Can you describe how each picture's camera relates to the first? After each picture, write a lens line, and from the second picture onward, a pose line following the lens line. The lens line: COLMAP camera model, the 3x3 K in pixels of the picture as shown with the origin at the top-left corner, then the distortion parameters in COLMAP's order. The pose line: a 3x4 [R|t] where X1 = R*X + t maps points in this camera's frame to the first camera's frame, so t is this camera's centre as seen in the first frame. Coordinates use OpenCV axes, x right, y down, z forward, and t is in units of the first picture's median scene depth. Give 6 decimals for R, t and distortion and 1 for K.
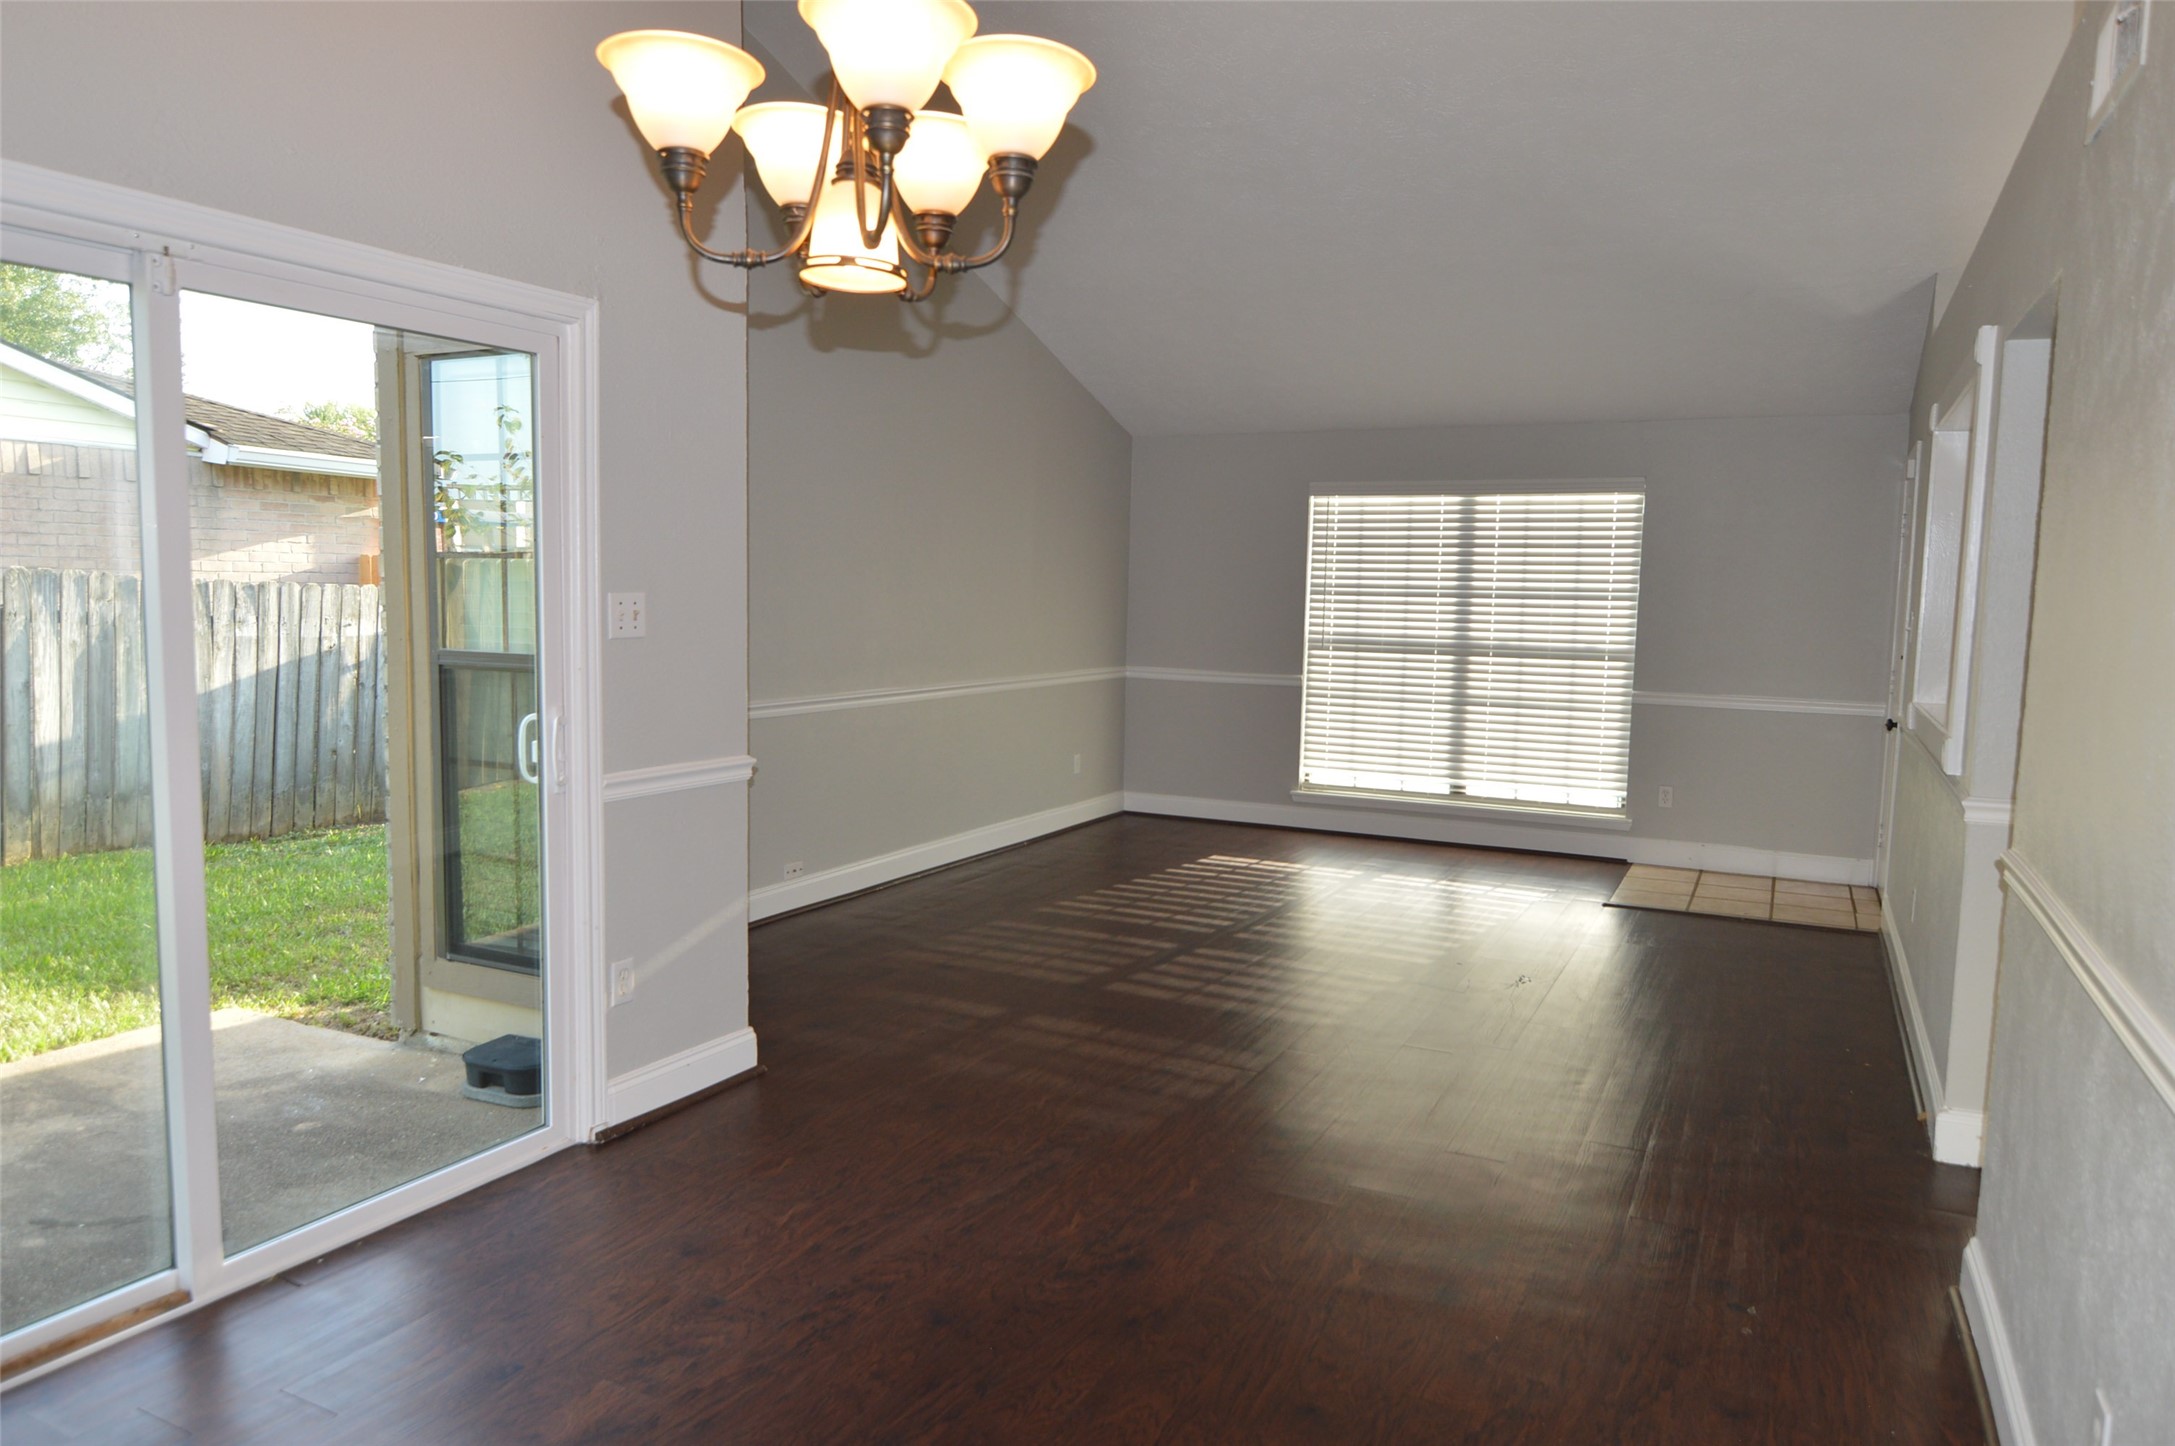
lens RADIAL K [[1401.7, 0, 1095.7], [0, 1401.7, 720.7], [0, 0, 1]] dist [0.000735, -0.001095]
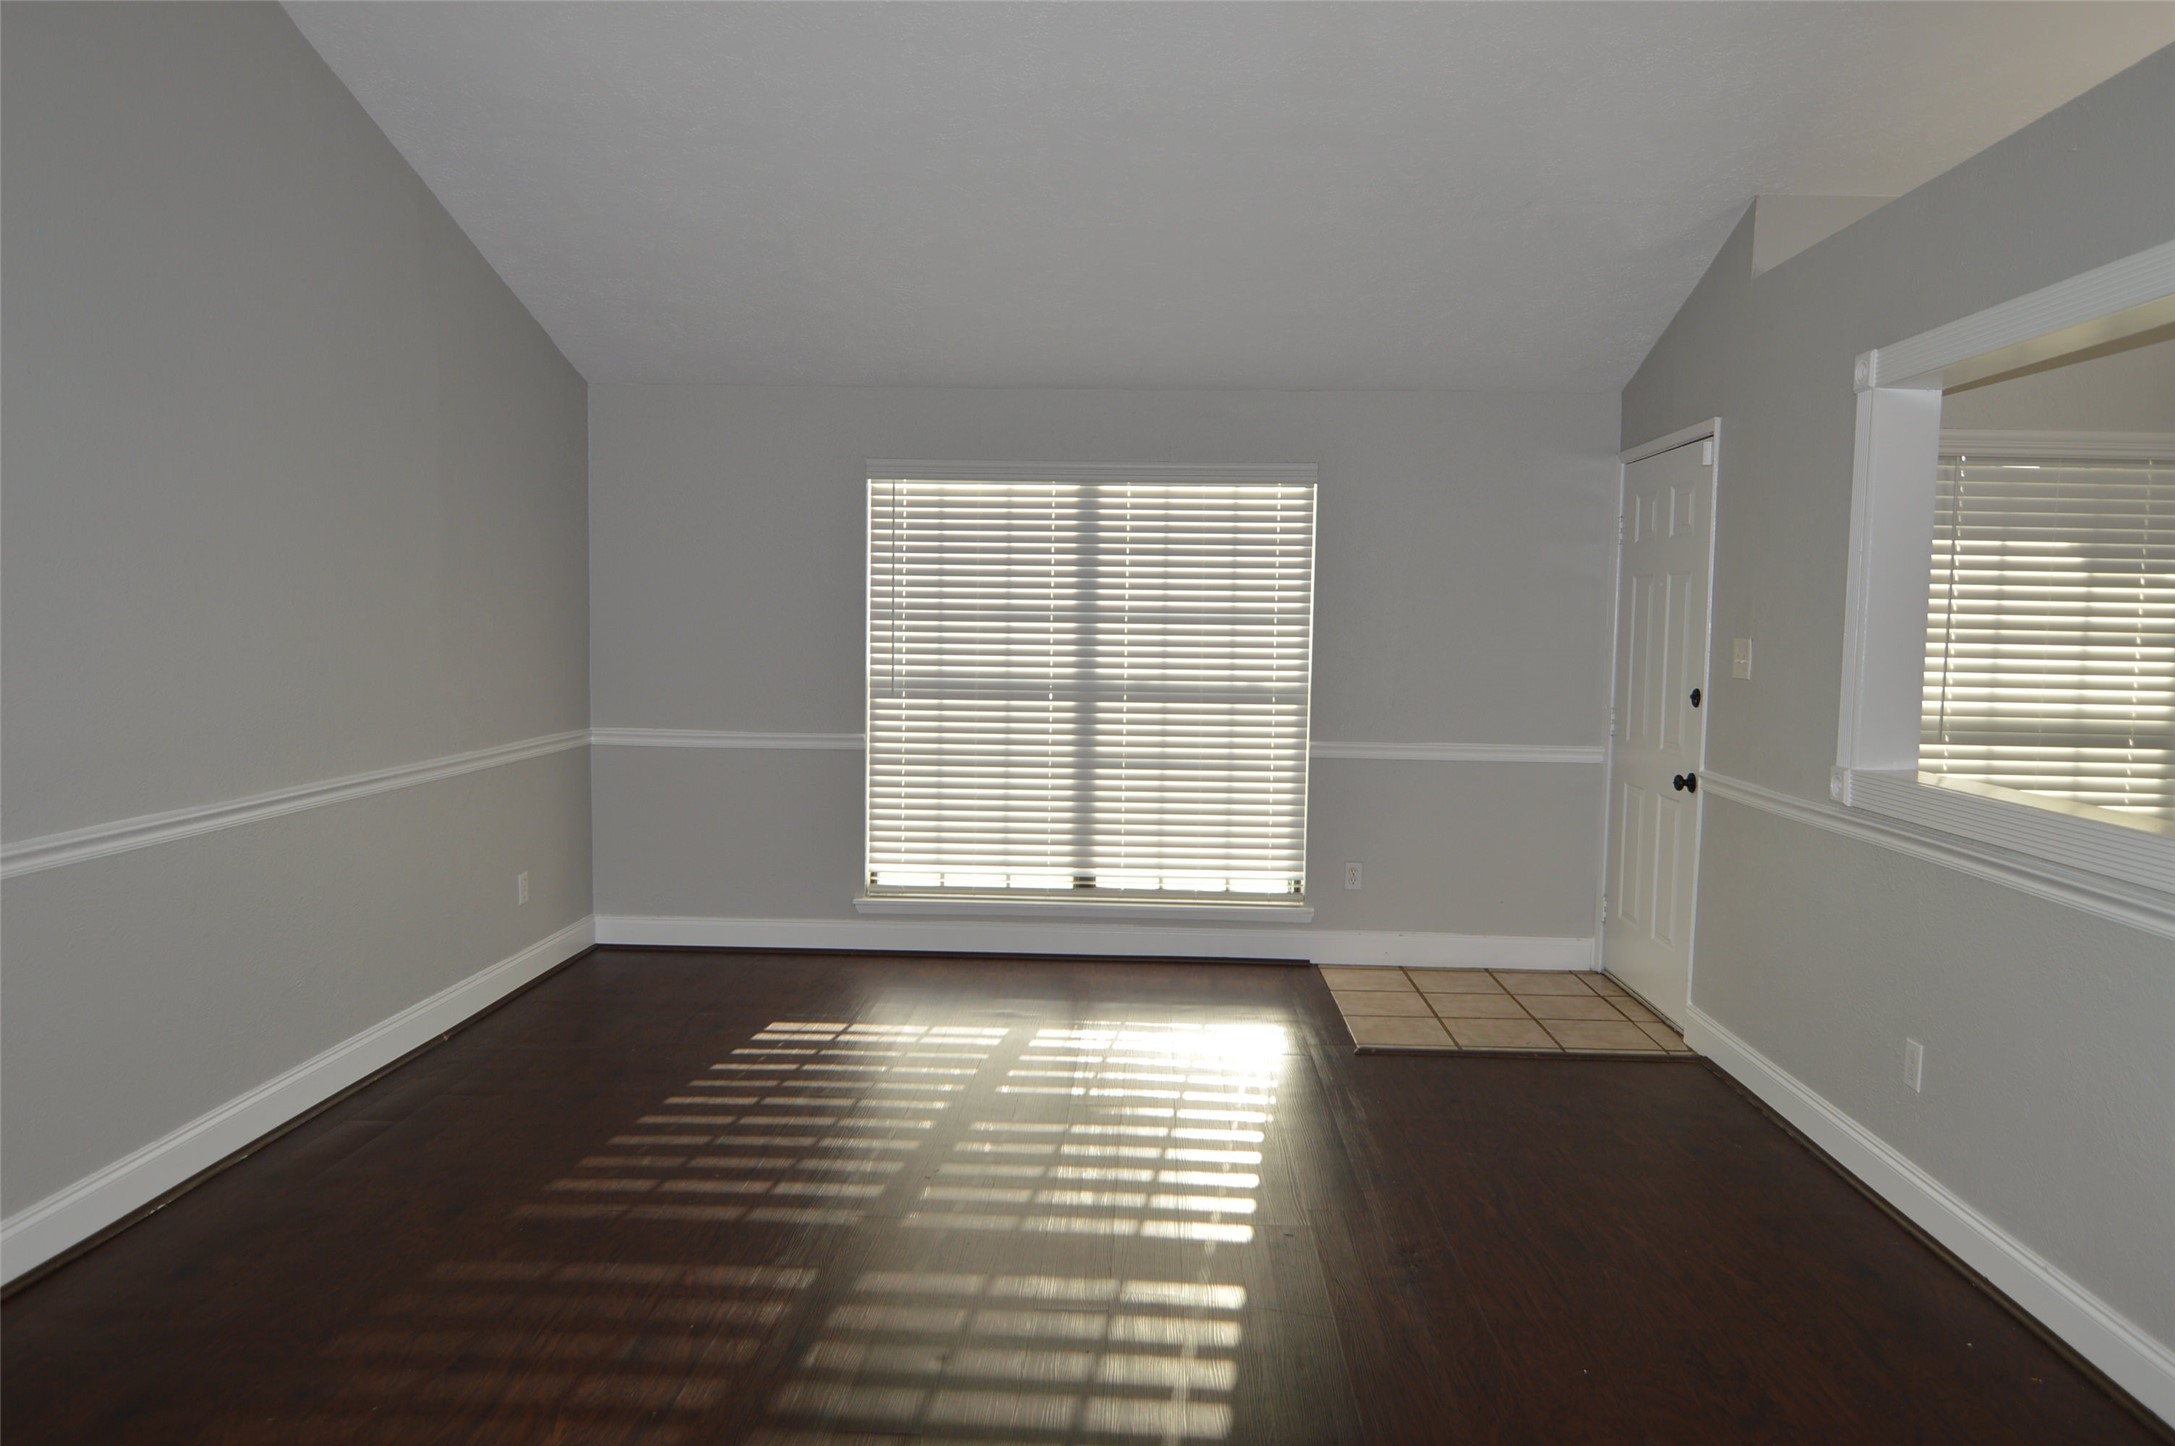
lens RADIAL K [[1401.7, 0, 1071.8], [0, 1401.7, 718.8], [0, 0, 1]] dist [0.000735, -0.001095]
pose [[0.910747, -0.034353, 0.411532, -0.048861], [0.042778, 0.999021, -0.011277, -0.028837], [-0.410742, 0.027875, 0.911325, 0.332207]]
